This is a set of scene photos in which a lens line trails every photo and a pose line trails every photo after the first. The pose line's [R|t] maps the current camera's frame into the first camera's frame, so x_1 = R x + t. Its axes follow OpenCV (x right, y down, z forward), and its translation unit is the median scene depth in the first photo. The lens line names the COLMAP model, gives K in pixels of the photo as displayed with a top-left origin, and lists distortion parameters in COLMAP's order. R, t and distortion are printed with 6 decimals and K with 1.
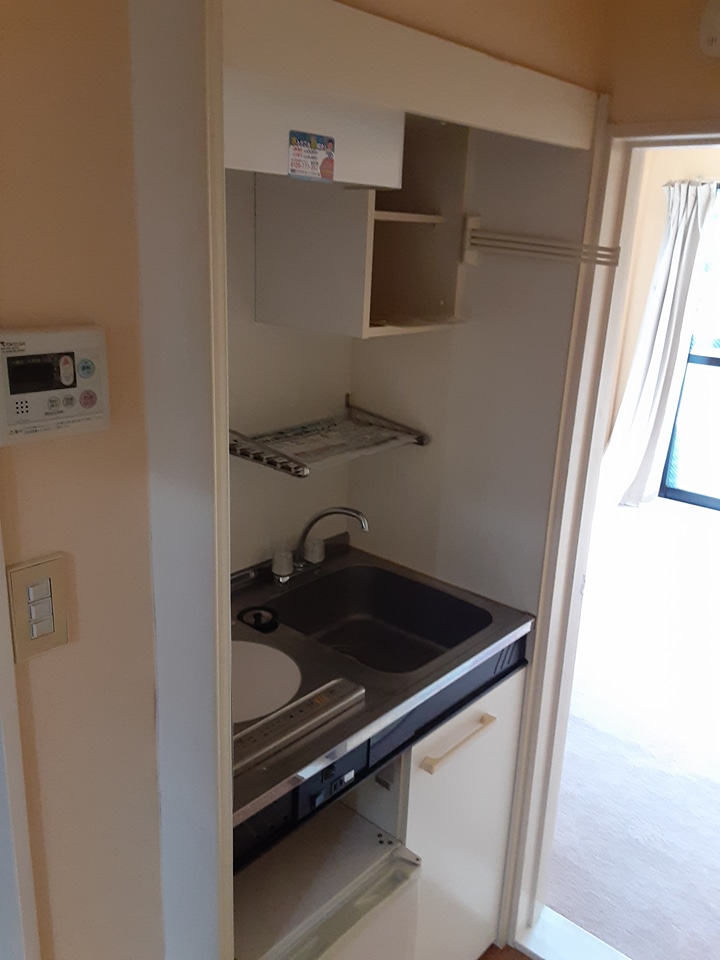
lens RADIAL K [[771.0, 0, 342.3], [0, 771.0, 477.1], [0, 0, 1]] dist [0.138034, -0.199934]
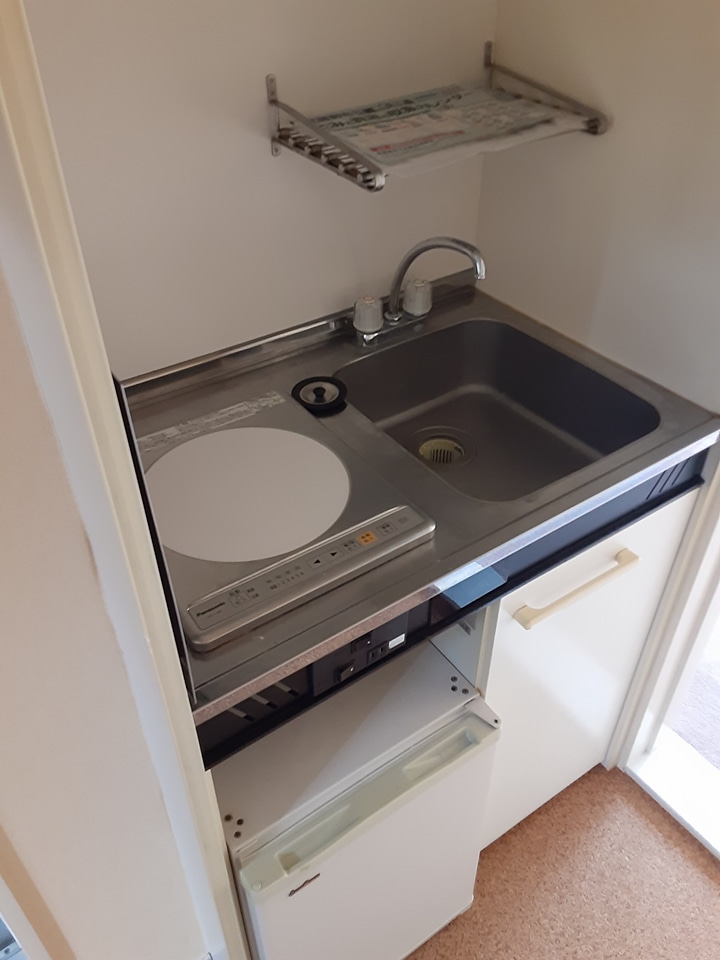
lens RADIAL K [[774.5, 0, 345.8], [0, 774.5, 484.4], [0, 0, 1]] dist [0.126314, -0.221602]
pose [[0.973309, 0.106575, -0.203254, 0.072620], [-0.022742, 0.926066, 0.376676, -0.016472], [0.228371, -0.362000, 0.903771, 0.305295]]
